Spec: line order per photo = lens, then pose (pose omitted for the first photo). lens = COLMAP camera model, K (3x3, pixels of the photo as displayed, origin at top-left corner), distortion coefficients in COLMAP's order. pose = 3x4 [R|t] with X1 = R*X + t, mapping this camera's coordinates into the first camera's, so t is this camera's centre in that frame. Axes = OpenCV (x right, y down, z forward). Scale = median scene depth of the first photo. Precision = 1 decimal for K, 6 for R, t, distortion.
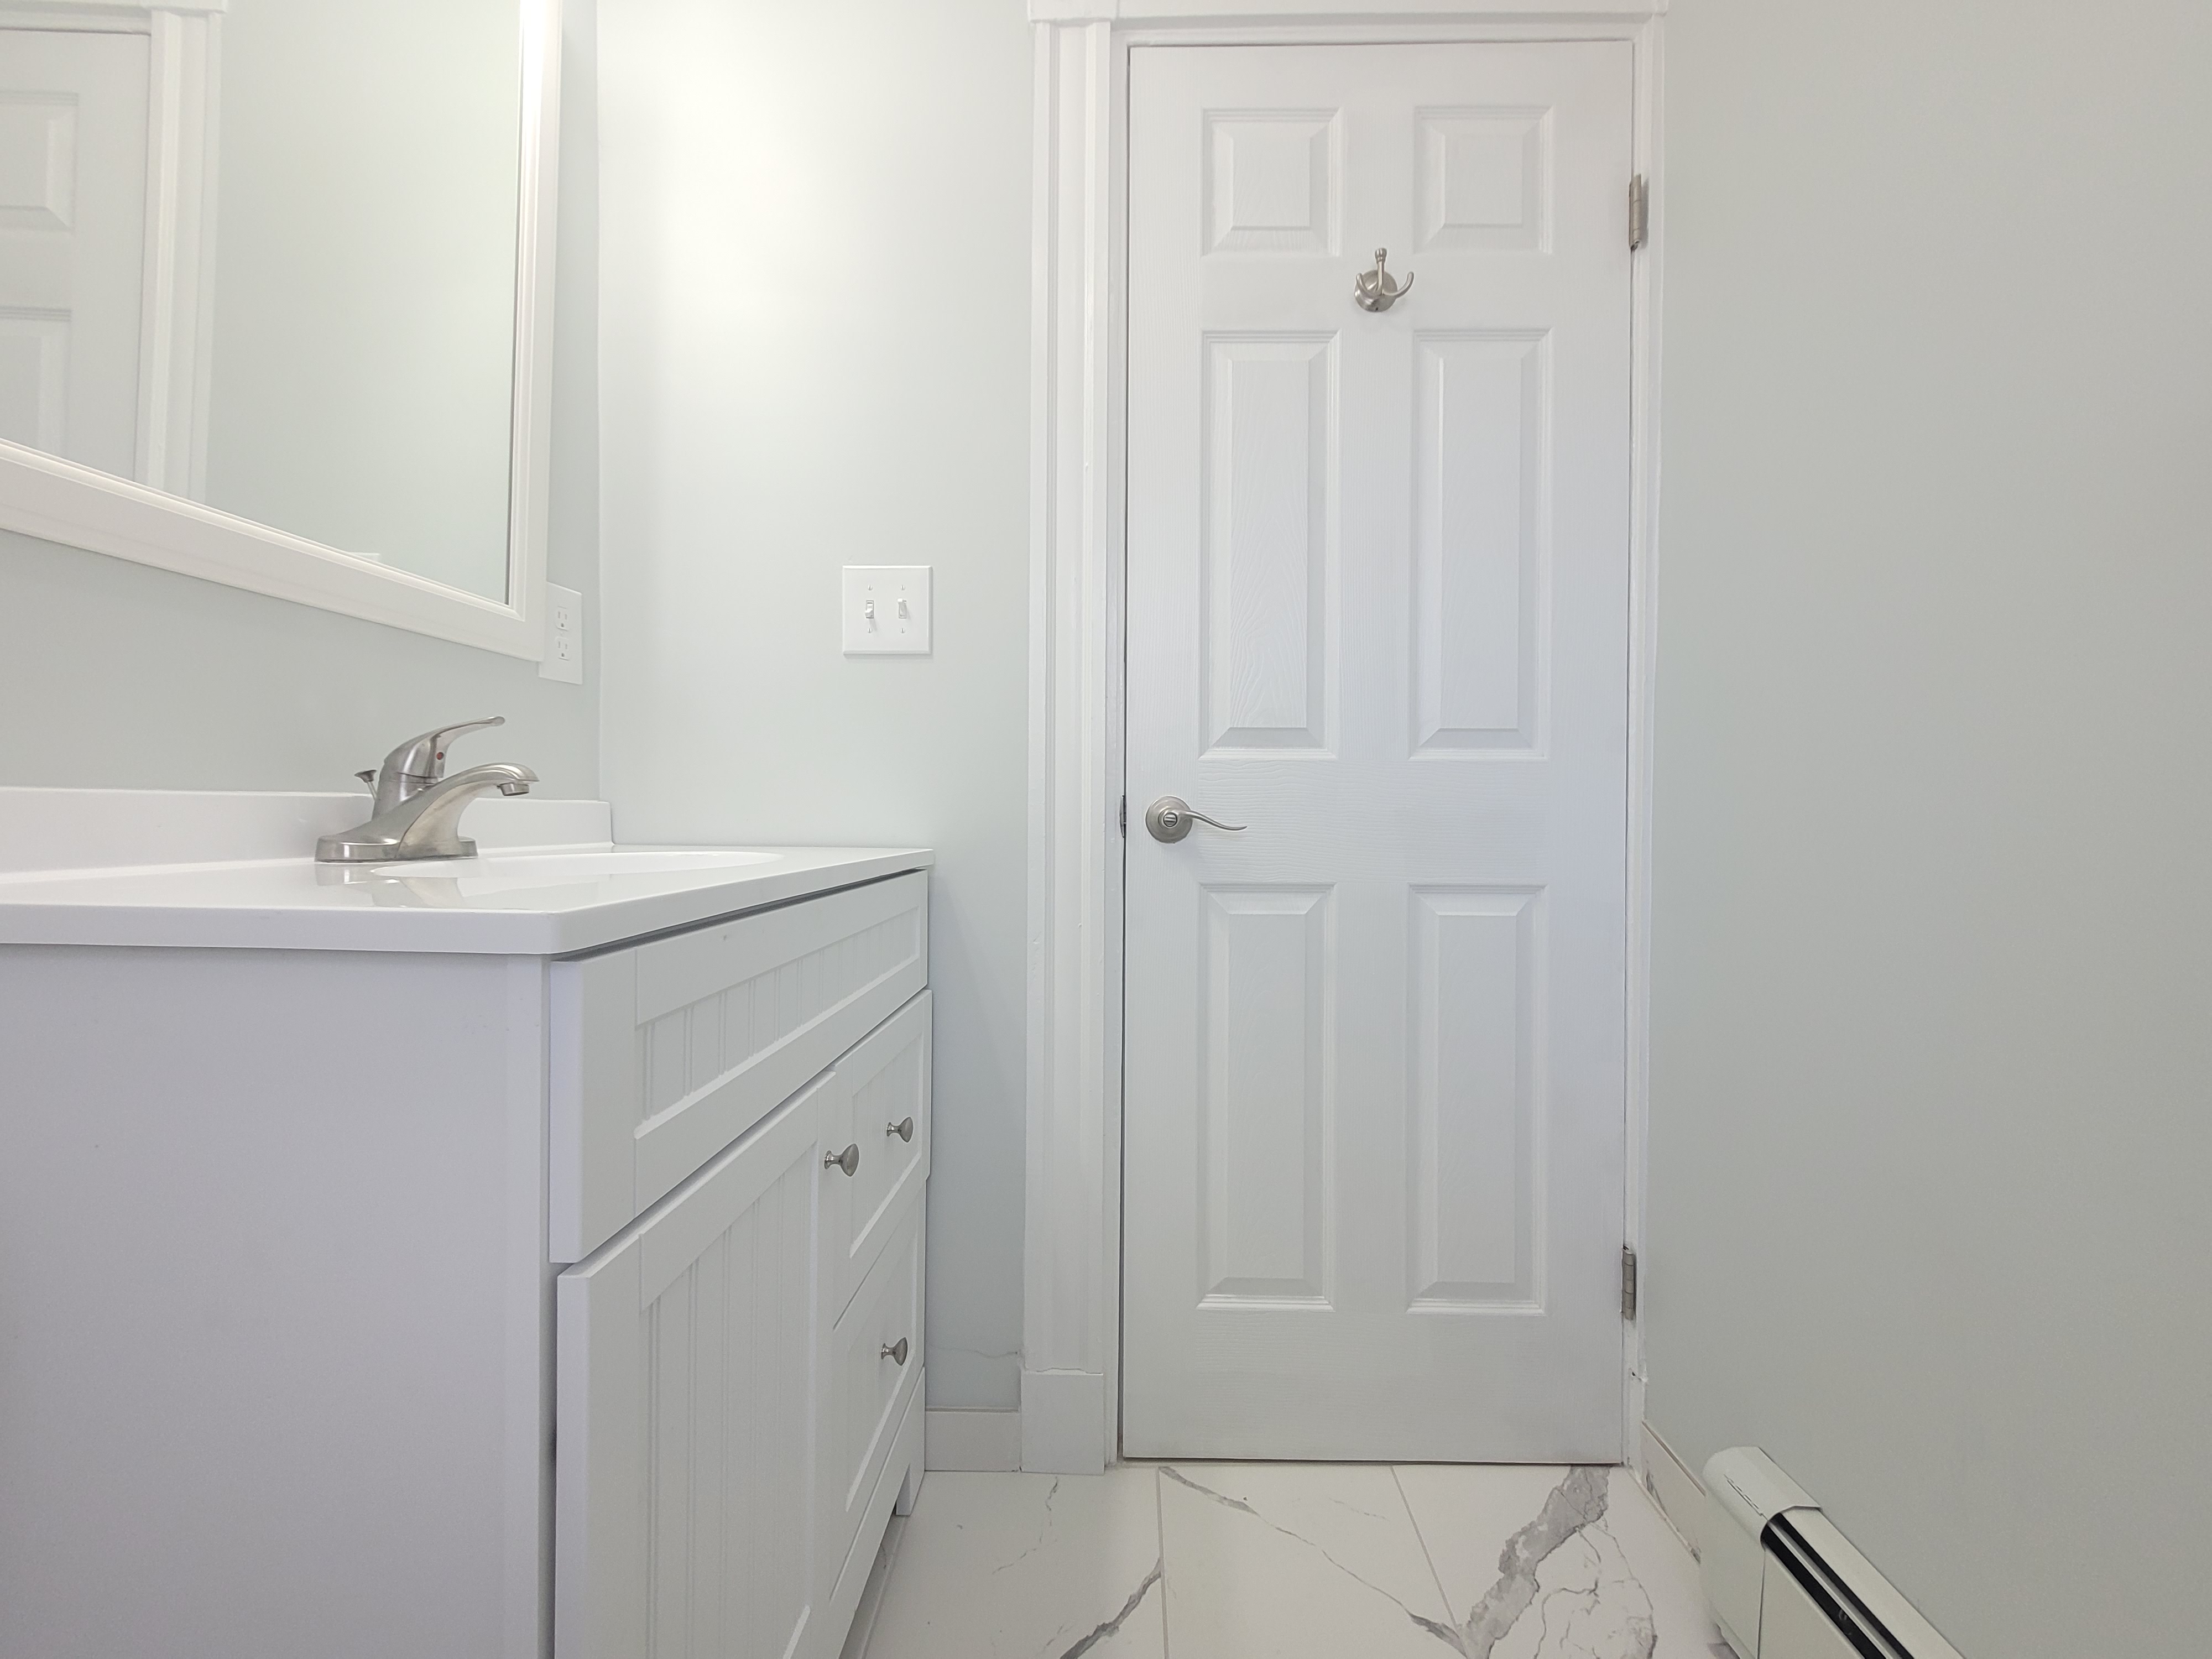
lens RADIAL K [[871.8, 0, 1127.7], [0, 871.8, 818.0], [0, 0, 1]] dist [0.003124, -0.000506]
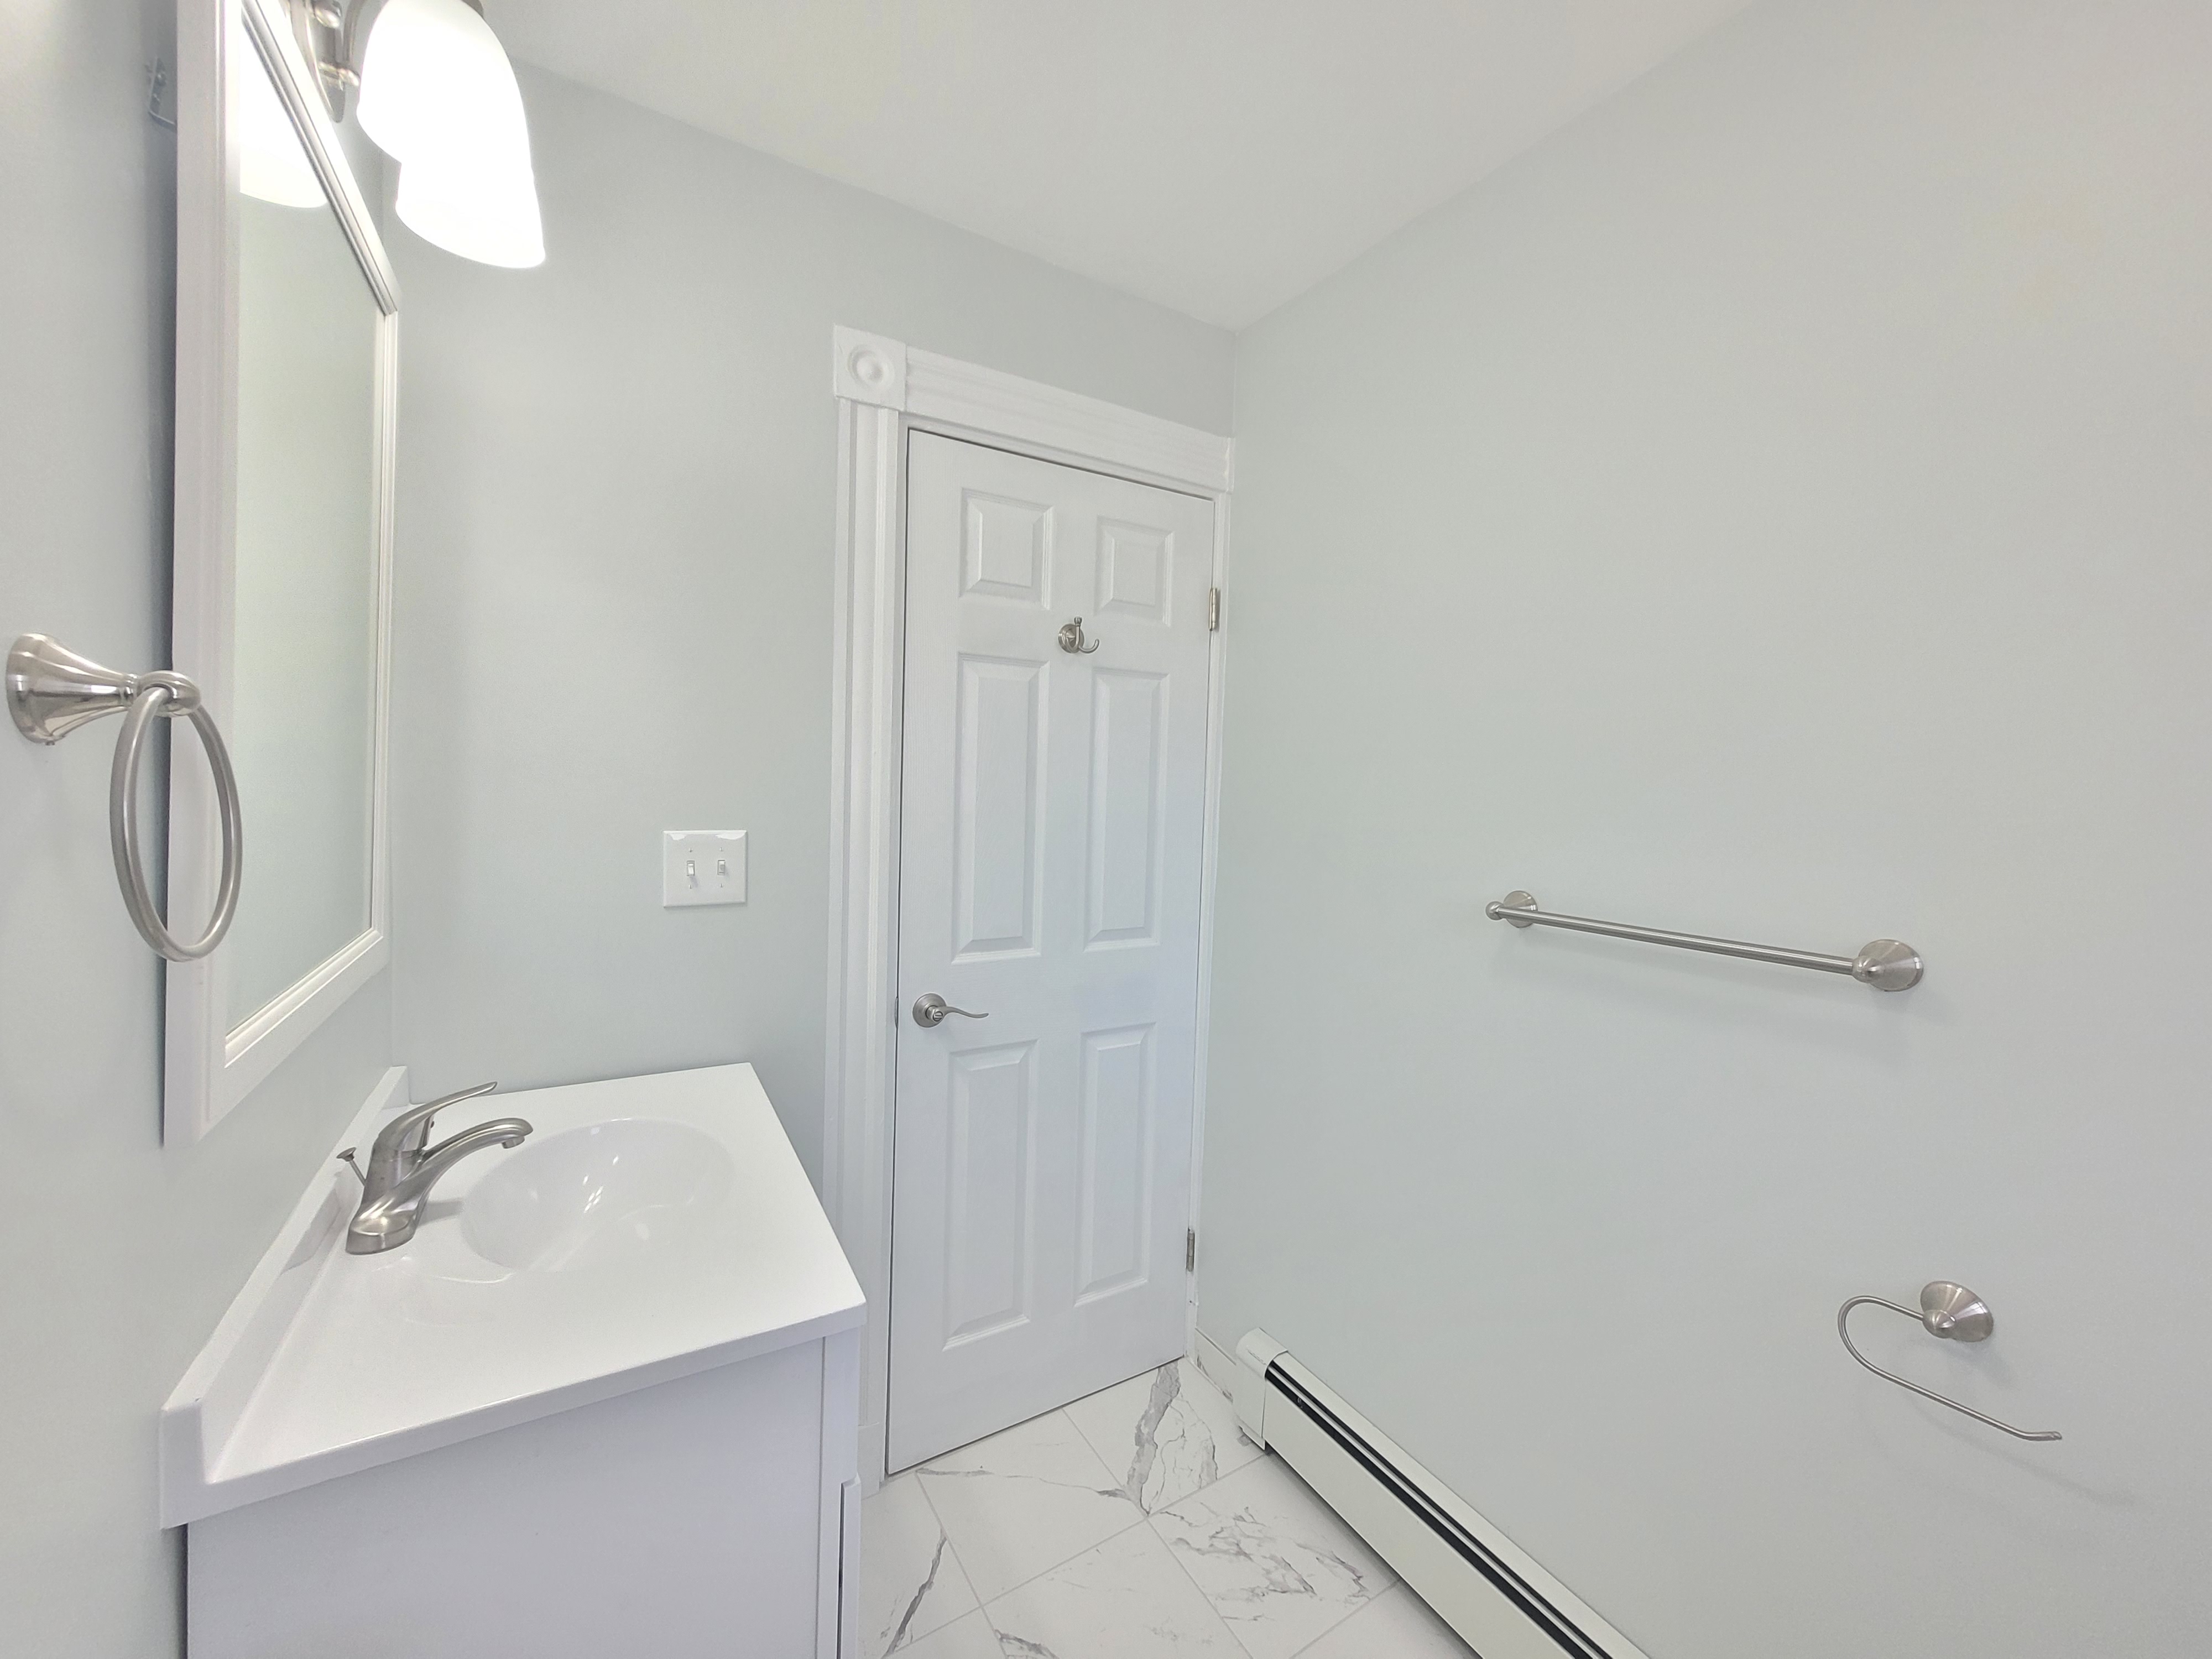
lens RADIAL K [[871.8, 0, 1127.7], [0, 871.8, 818.0], [0, 0, 1]] dist [0.003124, -0.000506]
pose [[0.841951, -0.004806, 0.539533, -0.427659], [-0.025140, 0.998525, 0.048125, -0.373775], [-0.538968, -0.054083, 0.840588, -0.298537]]
